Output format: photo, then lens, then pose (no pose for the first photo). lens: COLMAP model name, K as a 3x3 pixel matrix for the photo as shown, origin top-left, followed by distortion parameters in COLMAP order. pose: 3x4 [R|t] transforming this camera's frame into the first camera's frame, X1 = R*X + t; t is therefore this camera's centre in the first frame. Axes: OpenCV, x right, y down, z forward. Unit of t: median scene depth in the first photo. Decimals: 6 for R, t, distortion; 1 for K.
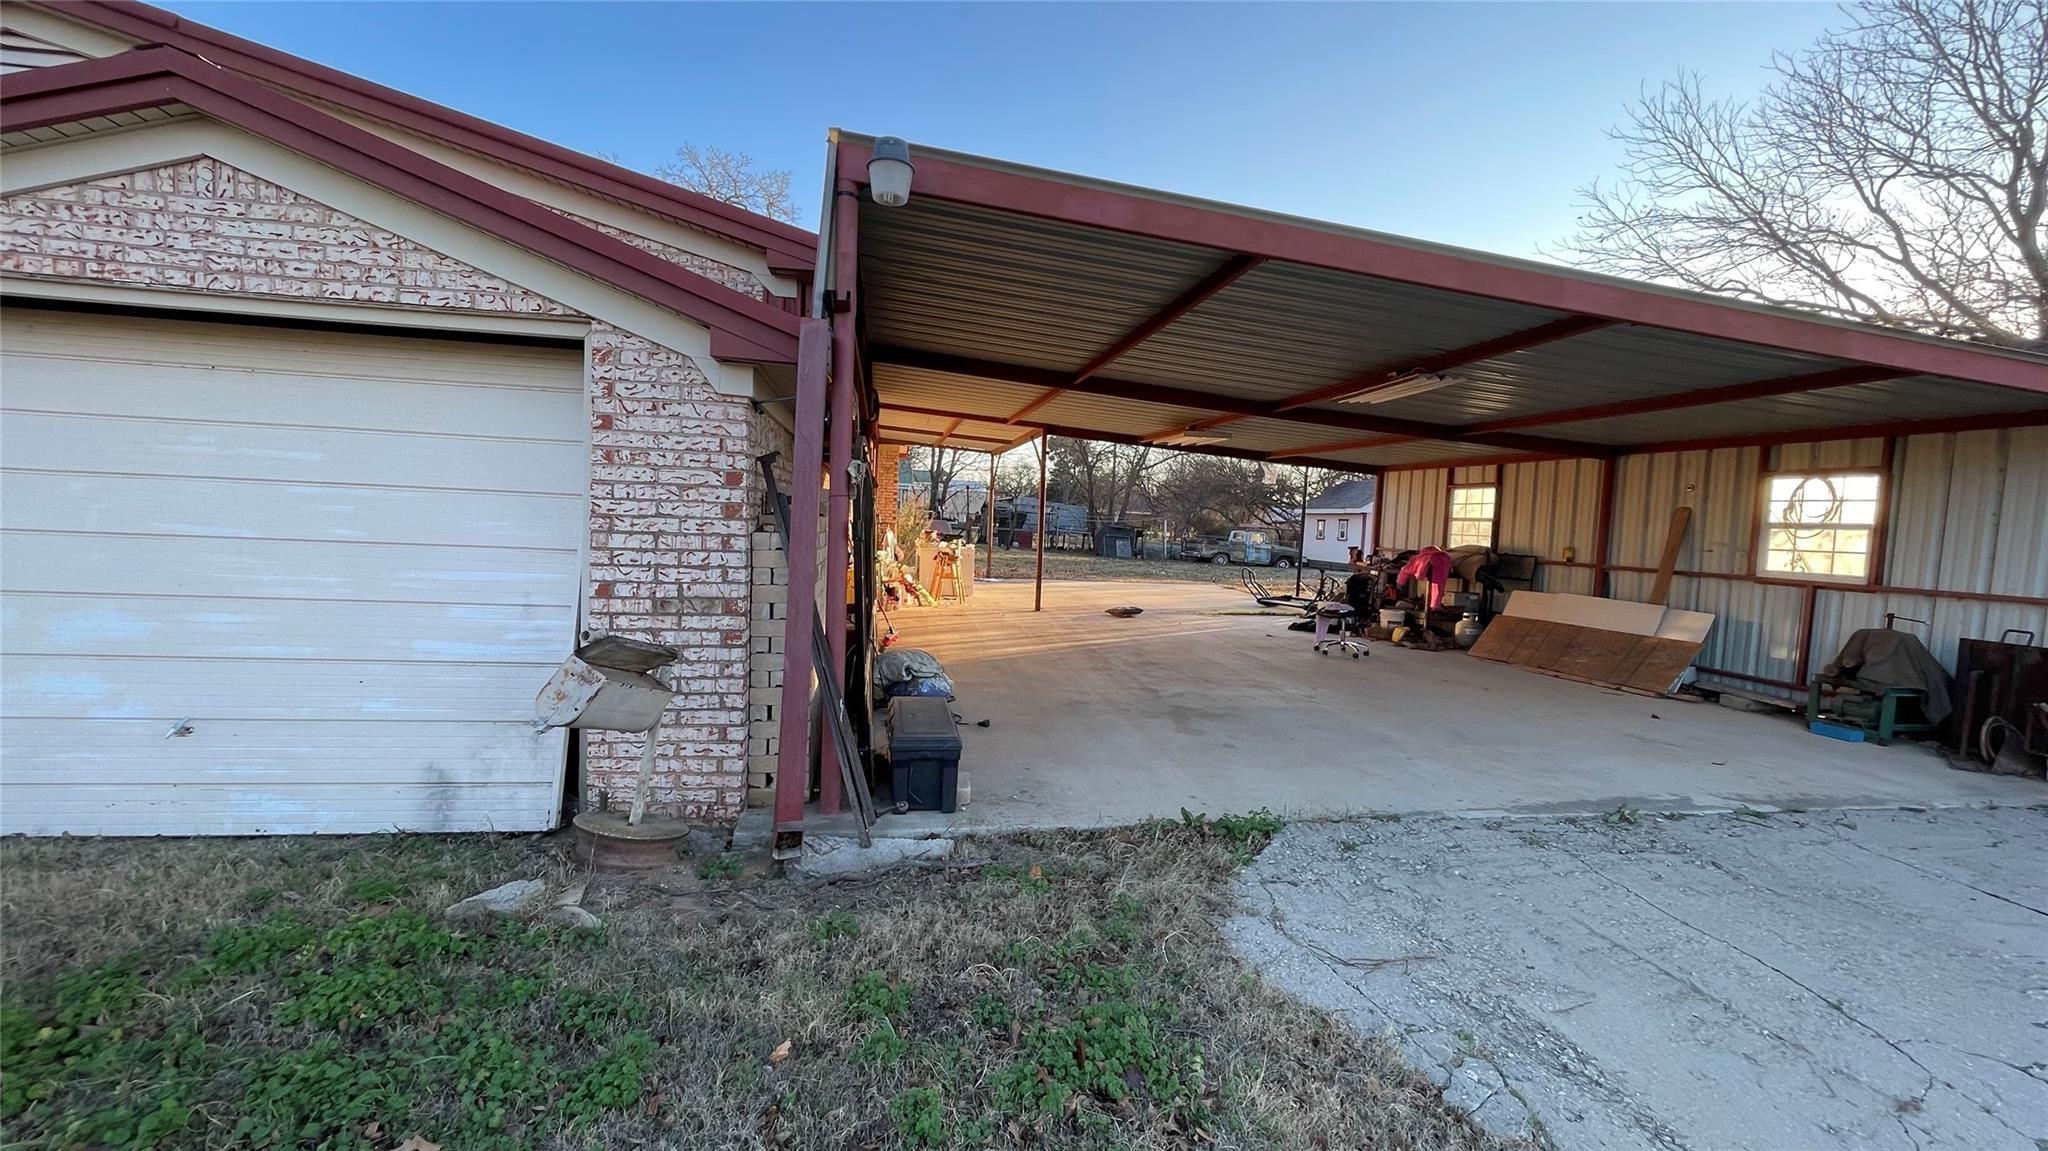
lens RADIAL K [[820.8, 0, 1026.2], [0, 820.8, 578.0], [0, 0, 1]] dist [-0.005221, -0.000321]
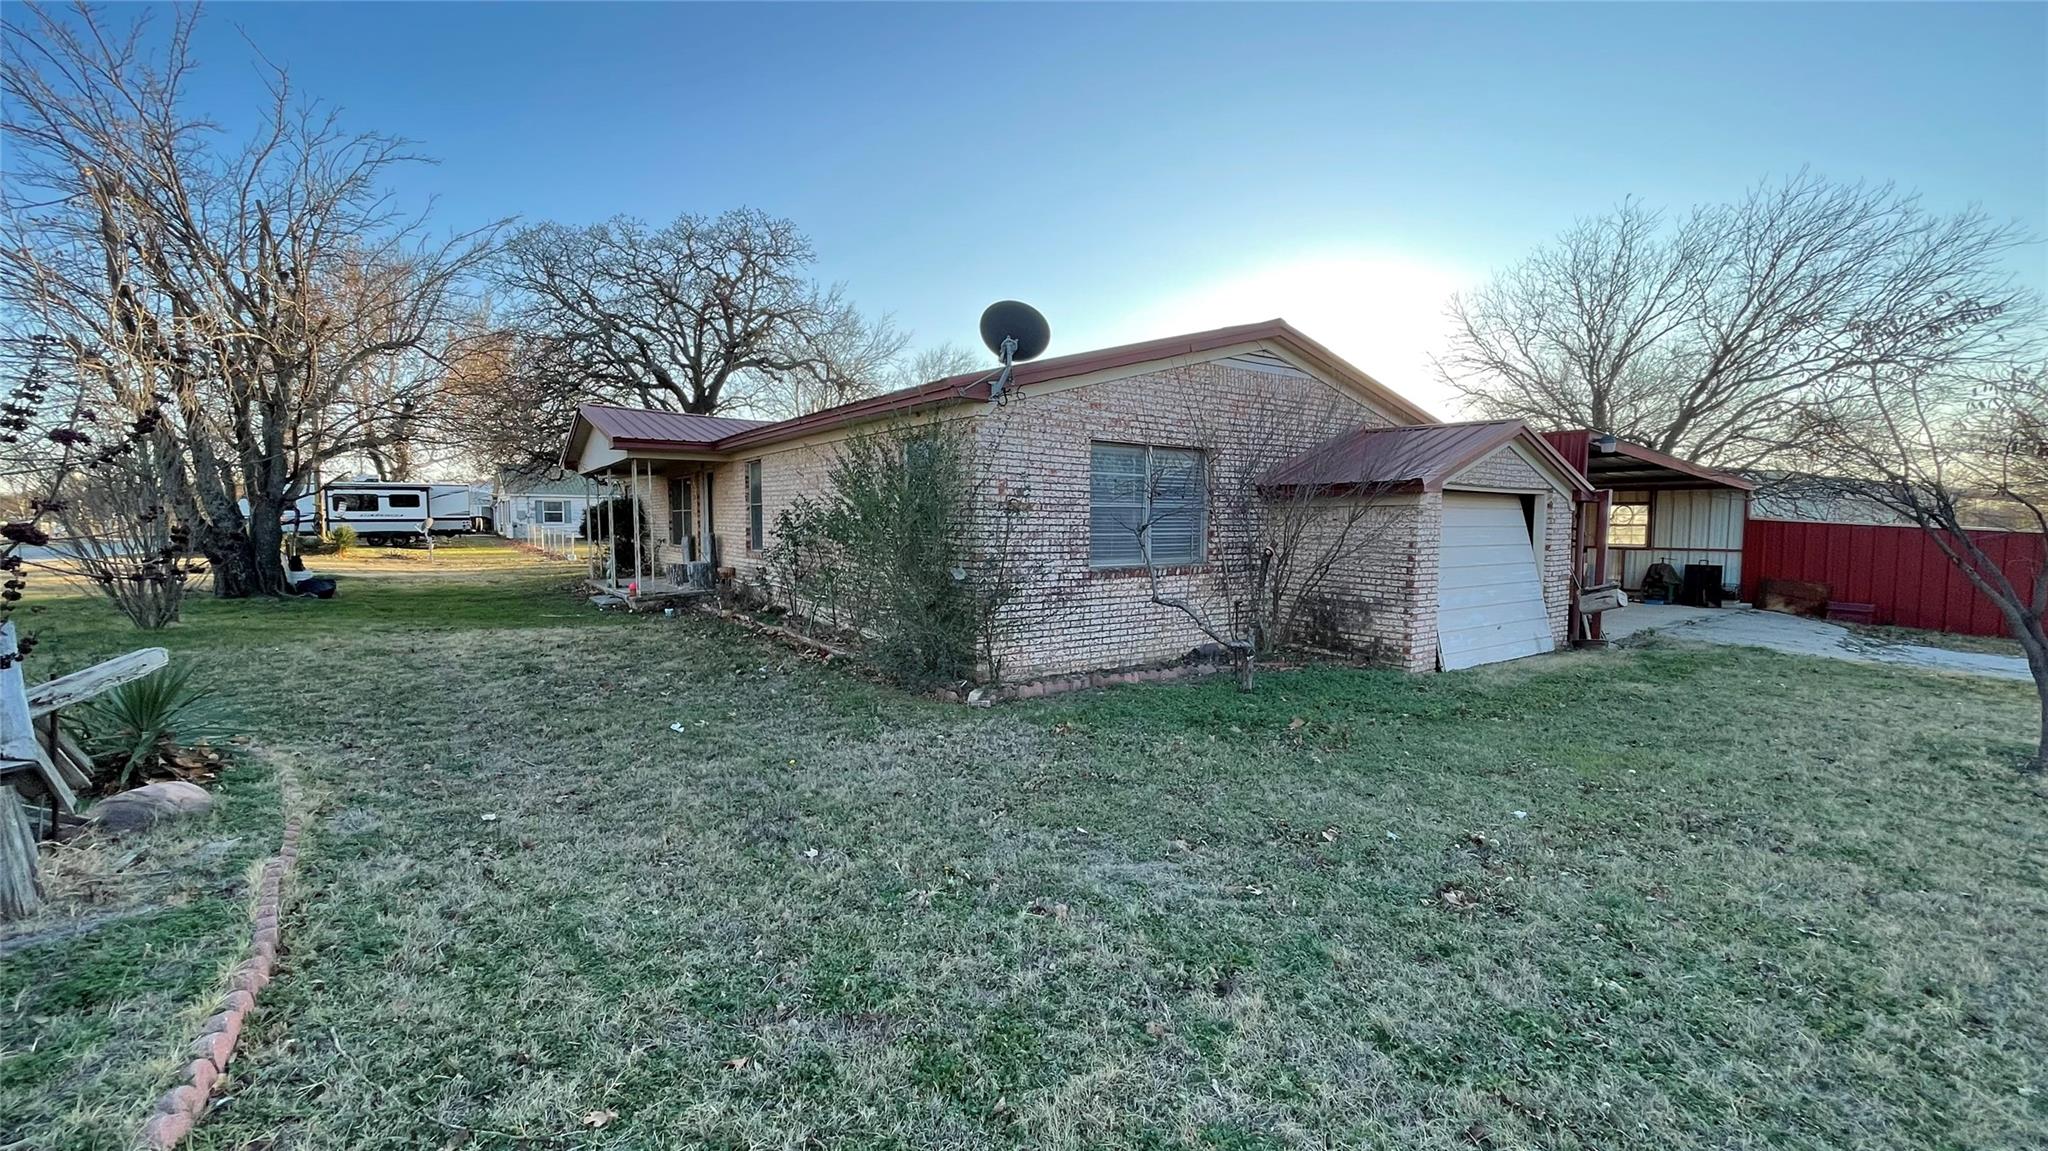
lens RADIAL K [[820.8, 0, 1019.3], [0, 820.8, 575.0], [0, 0, 1]] dist [-0.005221, -0.000321]
pose [[0.884592, -0.074040, 0.460451, -1.706486], [0.069012, 0.997229, 0.027772, -0.099118], [-0.461231, 0.007210, 0.887251, -0.358532]]
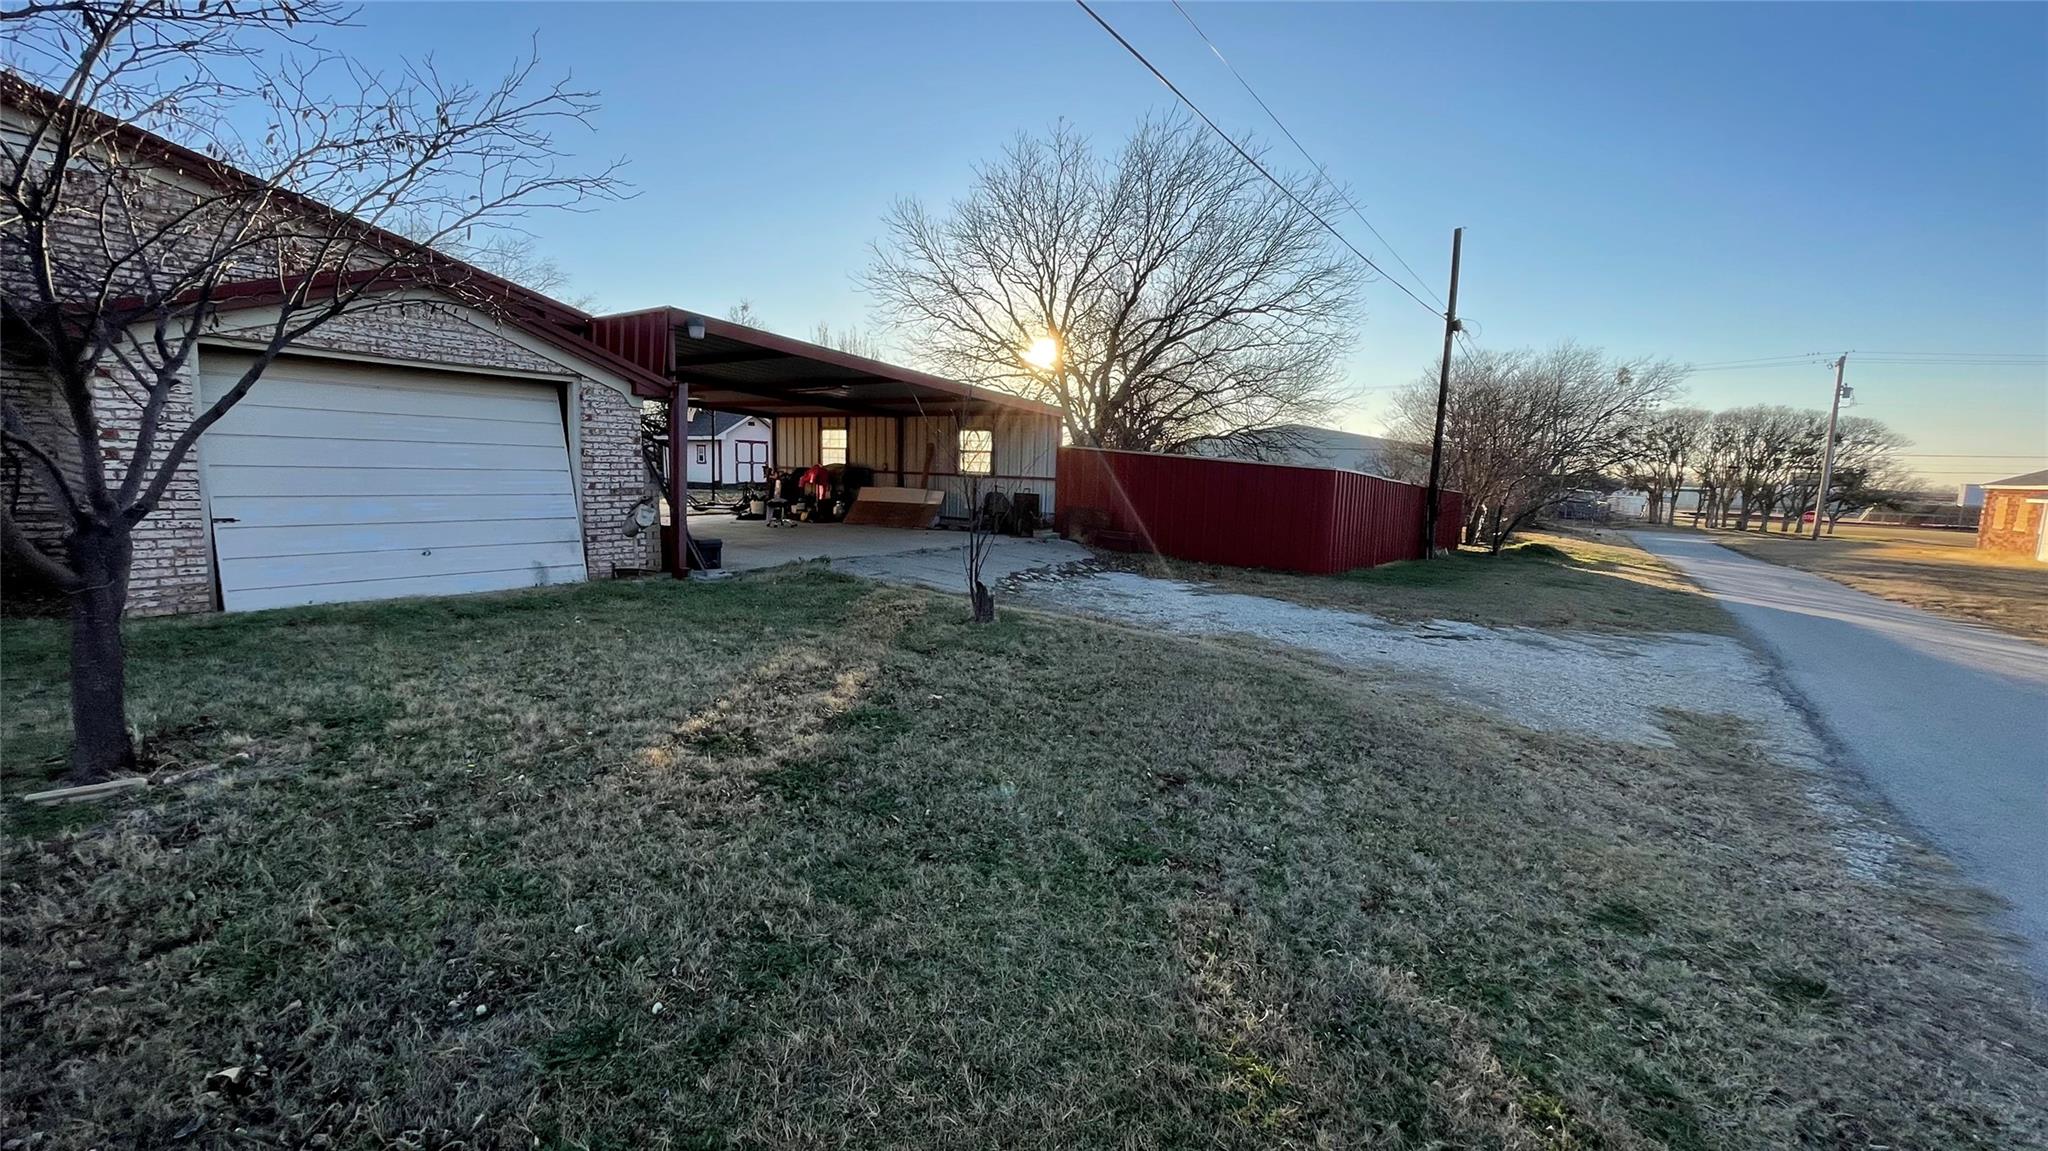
lens RADIAL K [[820.8, 0, 1022.5], [0, 820.8, 566.4], [0, 0, 1]] dist [-0.005221, -0.000321]
pose [[0.705275, -0.107688, 0.700707, -0.601981], [0.051648, 0.993574, 0.100713, 0.032559], [-0.707050, -0.034840, 0.706305, -0.742212]]
